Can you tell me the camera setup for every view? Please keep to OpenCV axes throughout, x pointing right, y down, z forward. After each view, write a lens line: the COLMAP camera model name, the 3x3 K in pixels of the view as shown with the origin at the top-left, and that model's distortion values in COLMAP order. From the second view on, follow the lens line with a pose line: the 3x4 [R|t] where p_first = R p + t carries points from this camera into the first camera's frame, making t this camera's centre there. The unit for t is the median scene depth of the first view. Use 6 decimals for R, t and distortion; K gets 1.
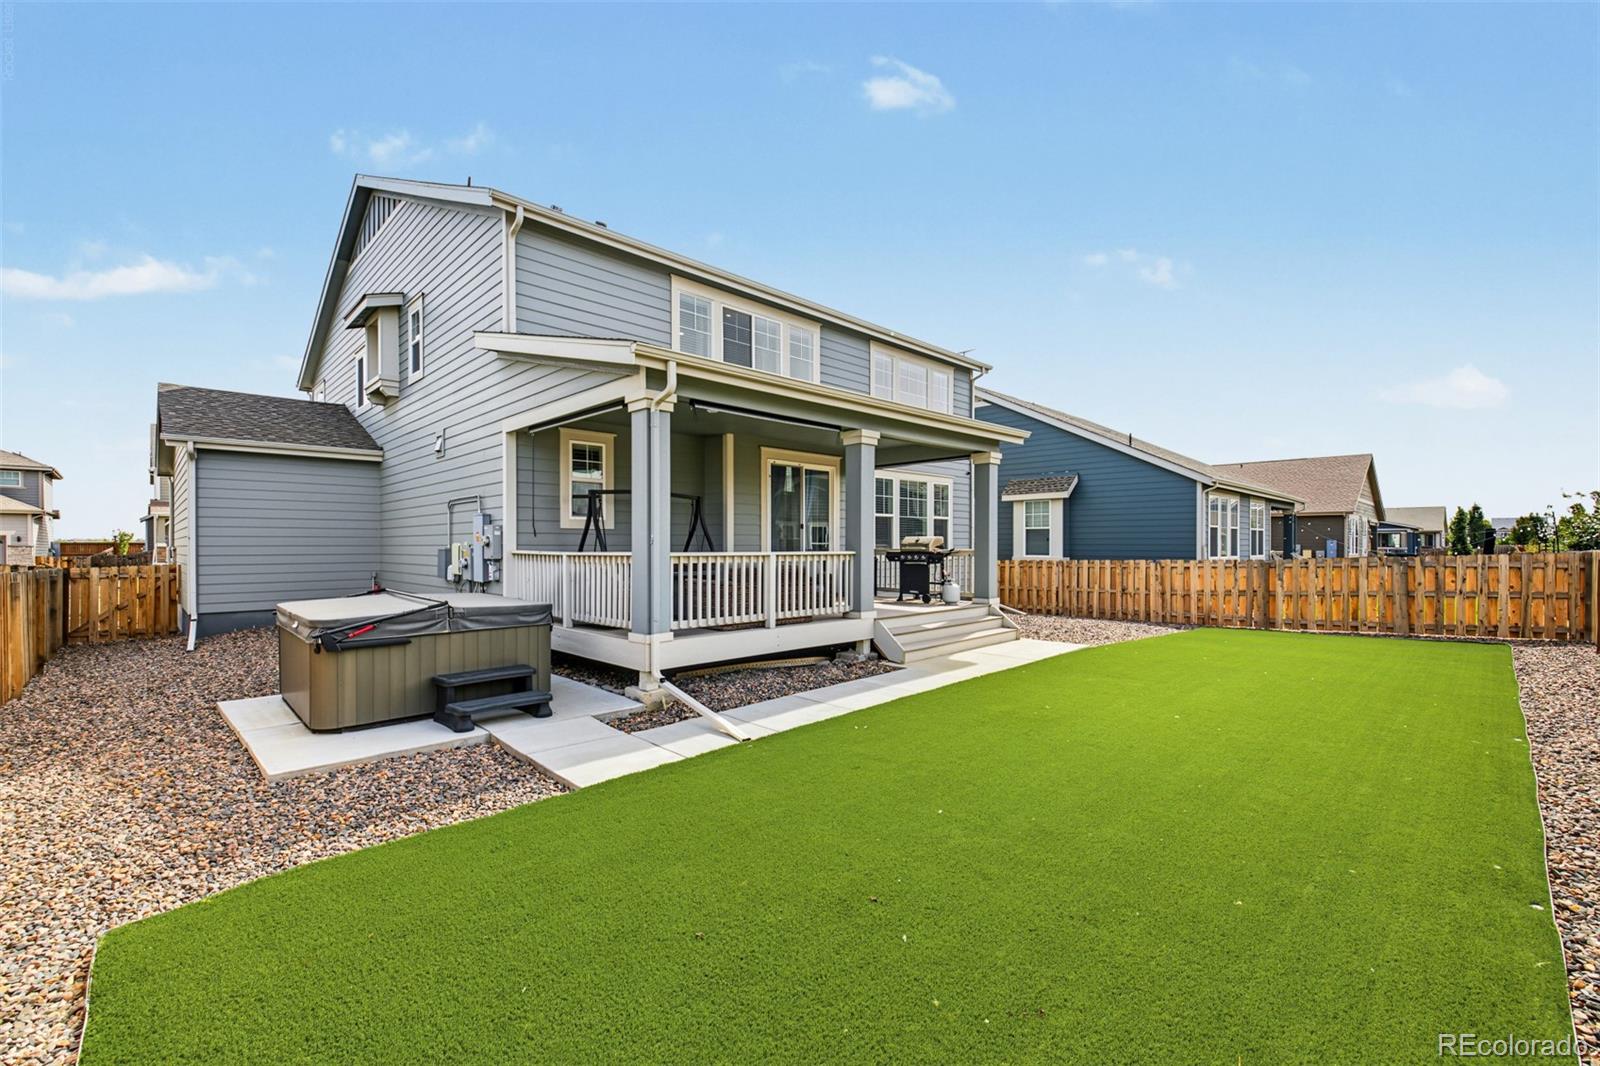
lens RADIAL K [[674.8, 0, 800.5], [0, 674.8, 545.4], [0, 0, 1]] dist [0.002215, 0.000276]
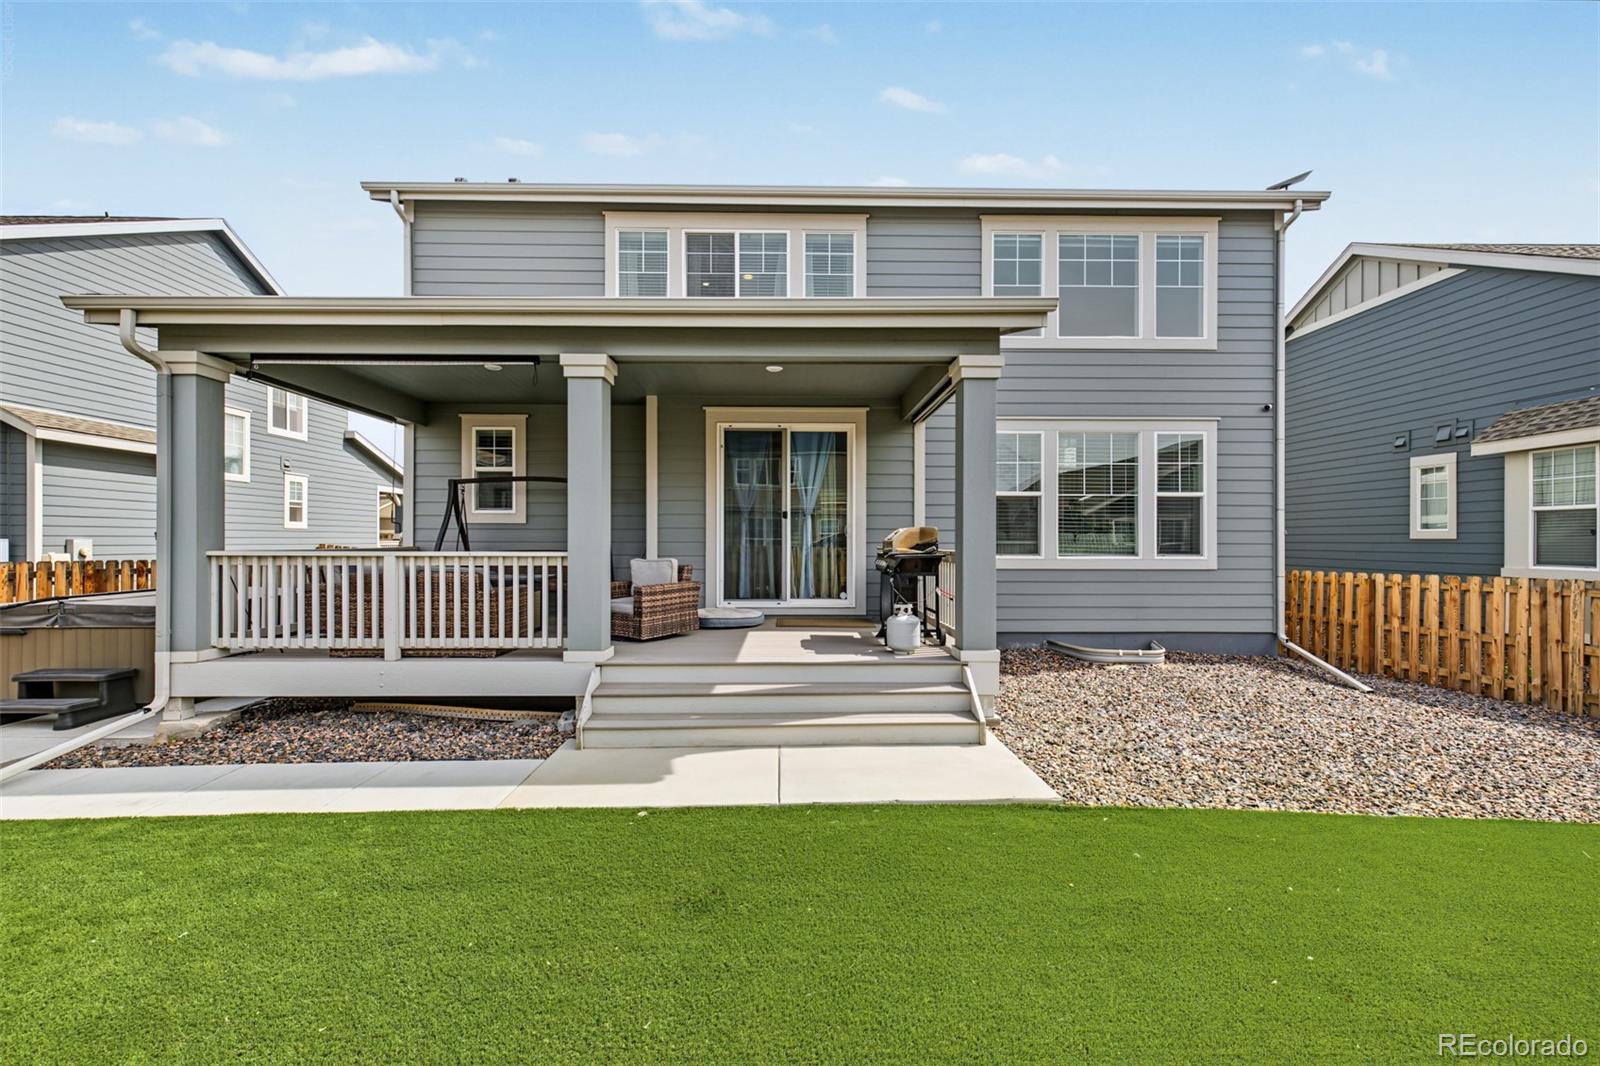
lens RADIAL K [[674.8, 0, 801.5], [0, 674.8, 541.8], [0, 0, 1]] dist [0.002215, 0.000276]
pose [[0.727880, 0.004260, -0.685691, 0.515806], [-0.003198, 0.999991, 0.002819, -0.003087], [0.685697, 0.000141, 0.727887, 0.535424]]
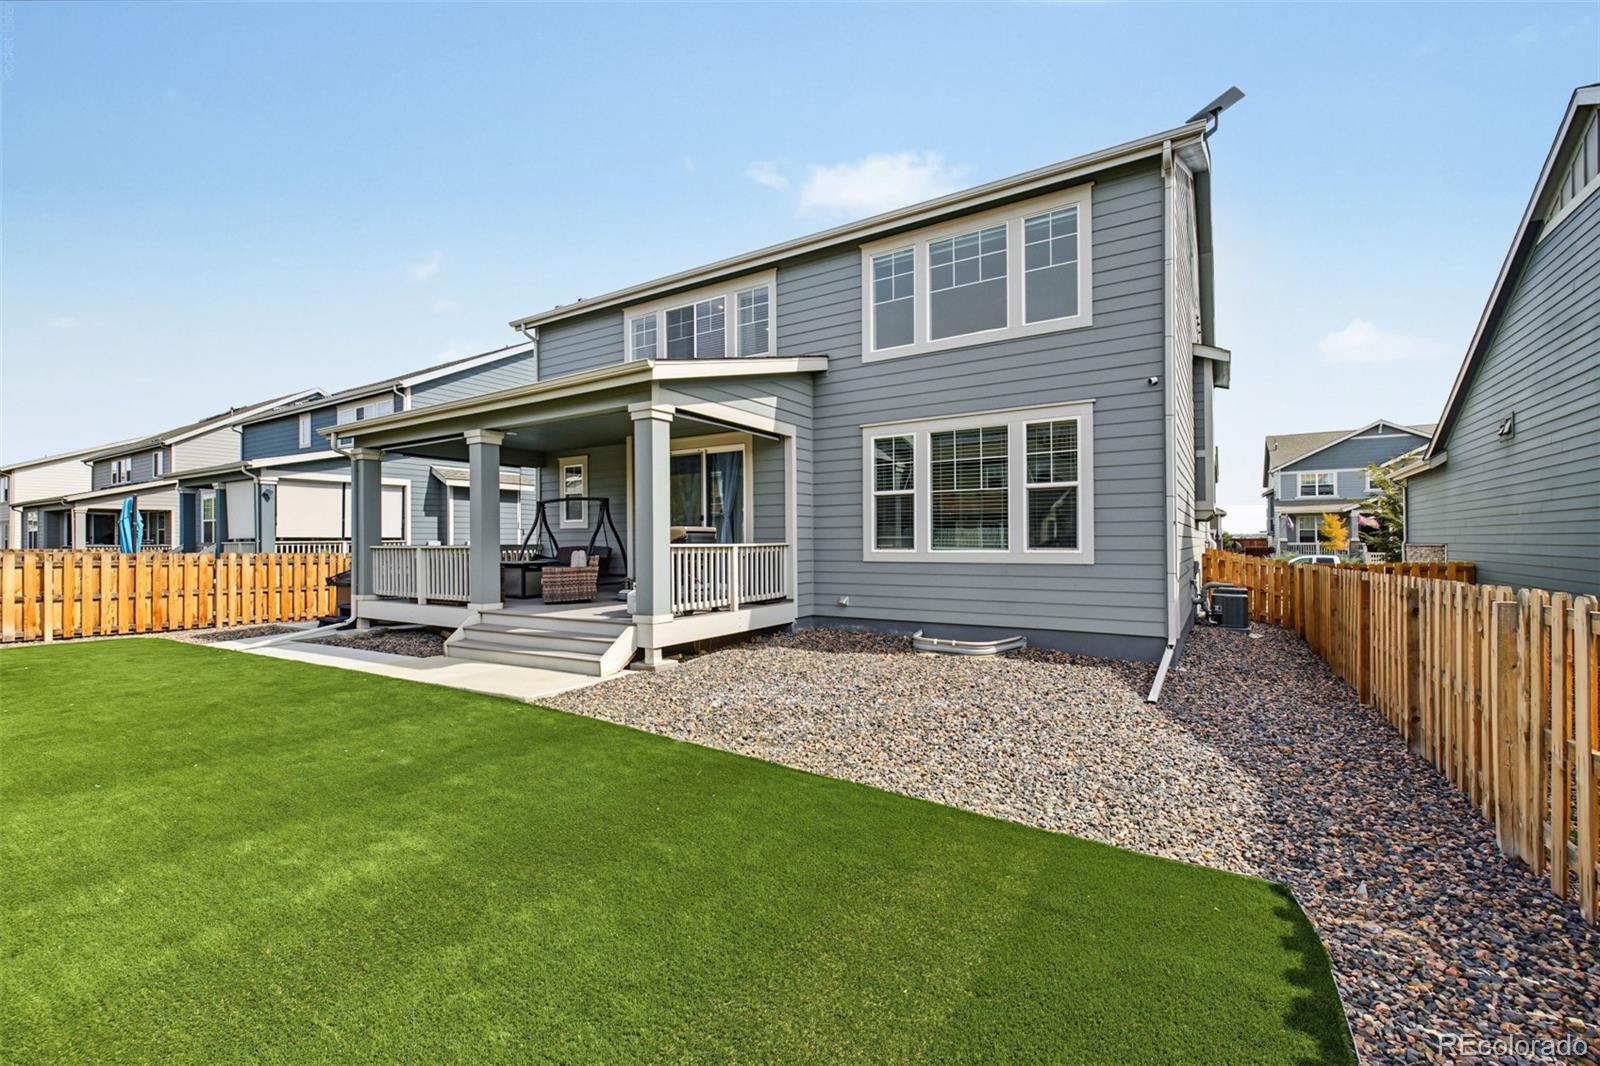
lens RADIAL K [[674.8, 0, 805.0], [0, 674.8, 537.2], [0, 0, 1]] dist [0.002215, 0.000276]
pose [[0.232862, -0.001300, -0.972509, 0.965226], [0.008406, 0.999964, 0.000676, -0.002205], [0.972473, -0.008332, 0.232865, 0.973013]]
